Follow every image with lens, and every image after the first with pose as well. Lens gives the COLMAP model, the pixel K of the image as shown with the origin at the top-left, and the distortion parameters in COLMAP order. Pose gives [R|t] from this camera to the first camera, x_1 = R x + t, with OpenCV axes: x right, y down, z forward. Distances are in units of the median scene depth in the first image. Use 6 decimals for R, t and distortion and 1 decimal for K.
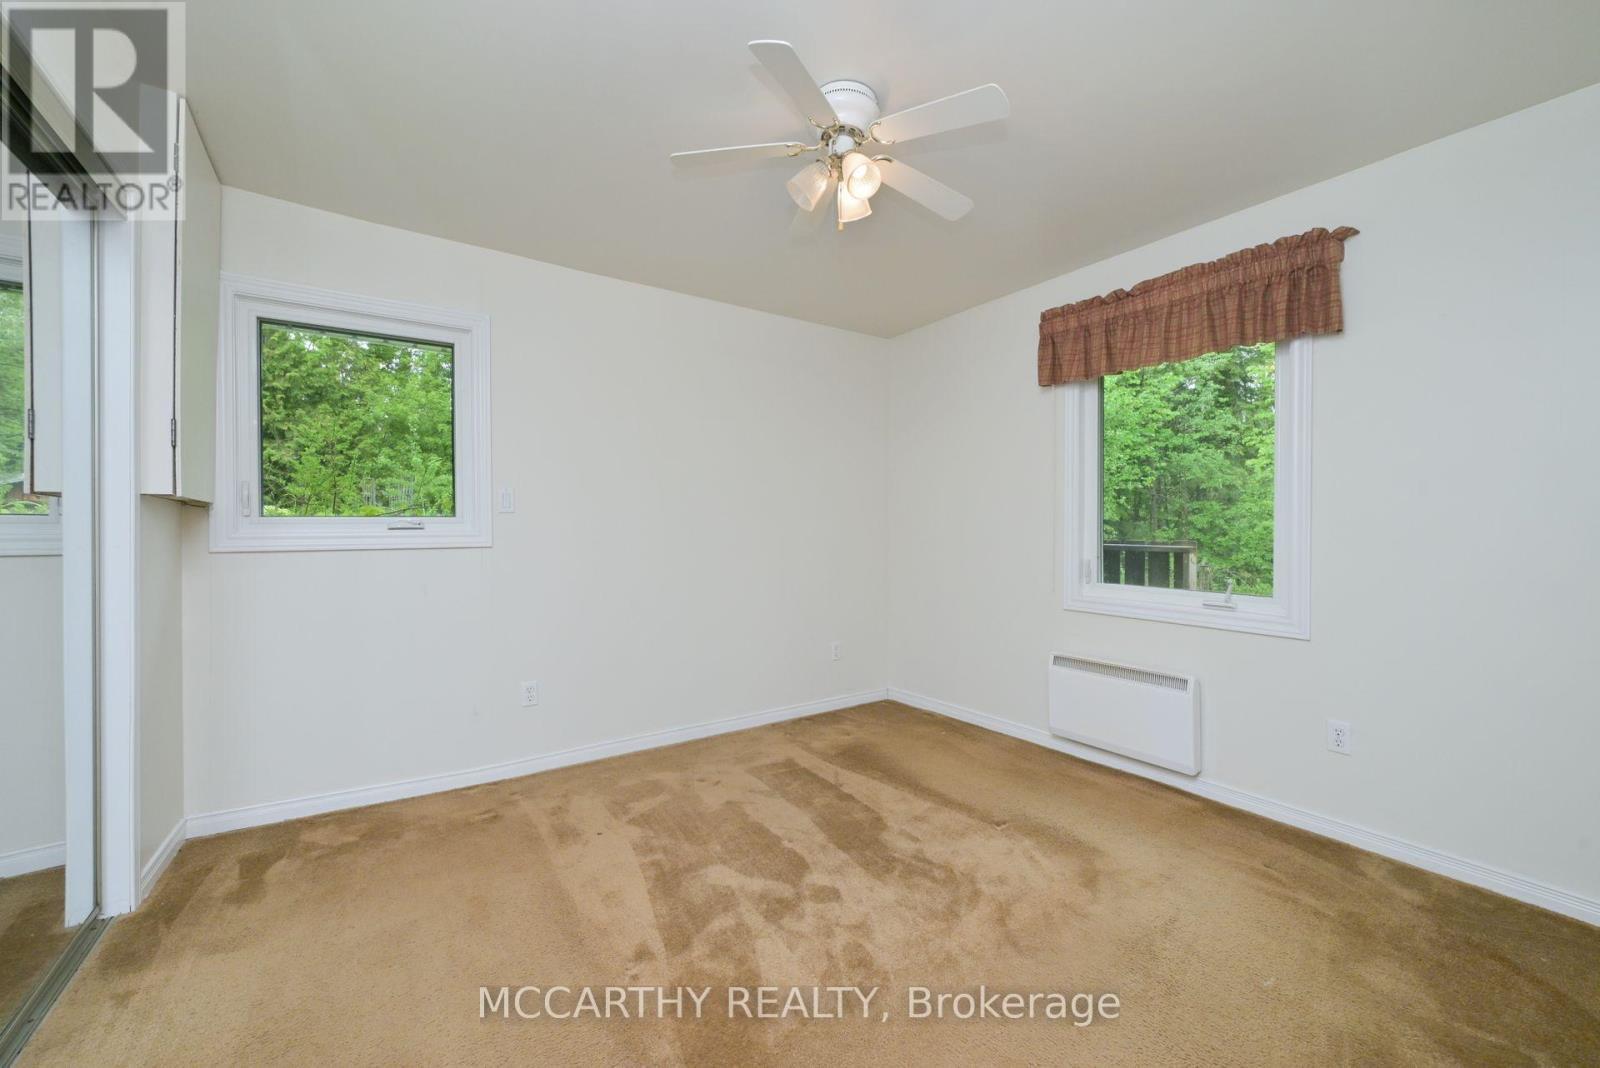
lens RADIAL K [[659.3, 0, 800.0], [0, 659.3, 534.0], [0, 0, 1]] dist [-0.002342, -0.000510]
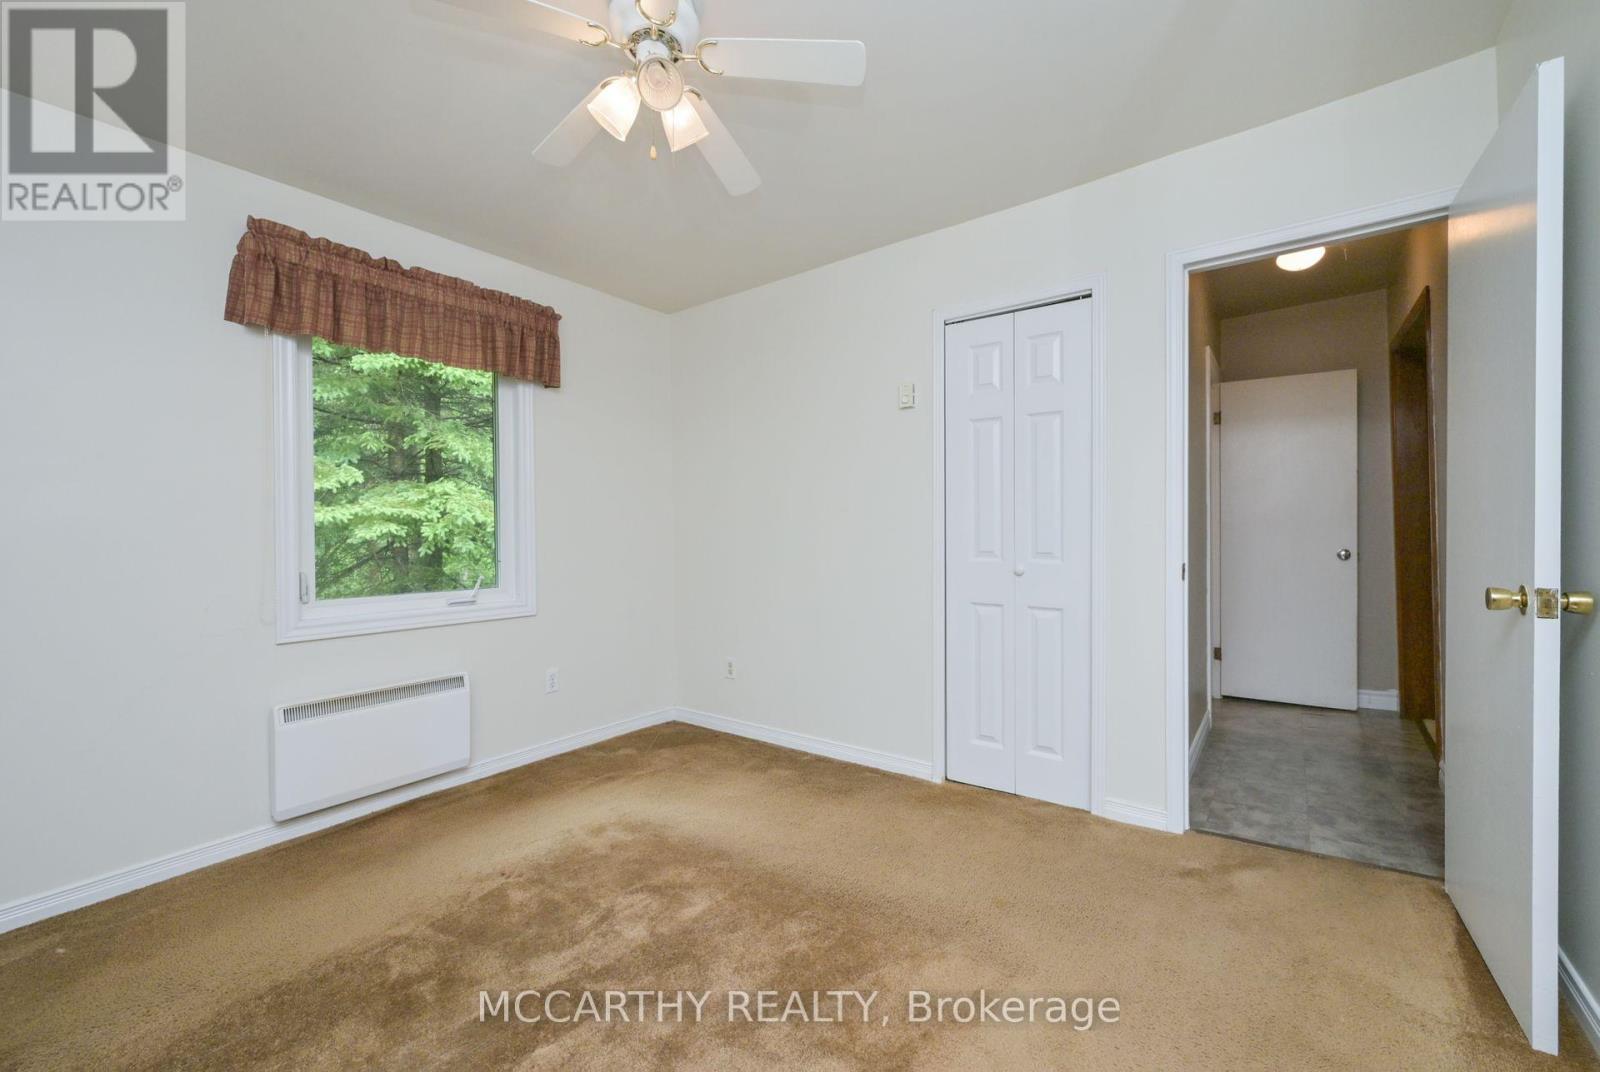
lens RADIAL K [[659.3, 0, 800.0], [0, 659.3, 536.0], [0, 0, 1]] dist [-0.002342, -0.000510]
pose [[-0.352434, -0.000205, 0.935837, -0.570368], [0.025091, 0.999638, 0.009669, 0.004394], [-0.935500, 0.026889, -0.352302, 0.861963]]
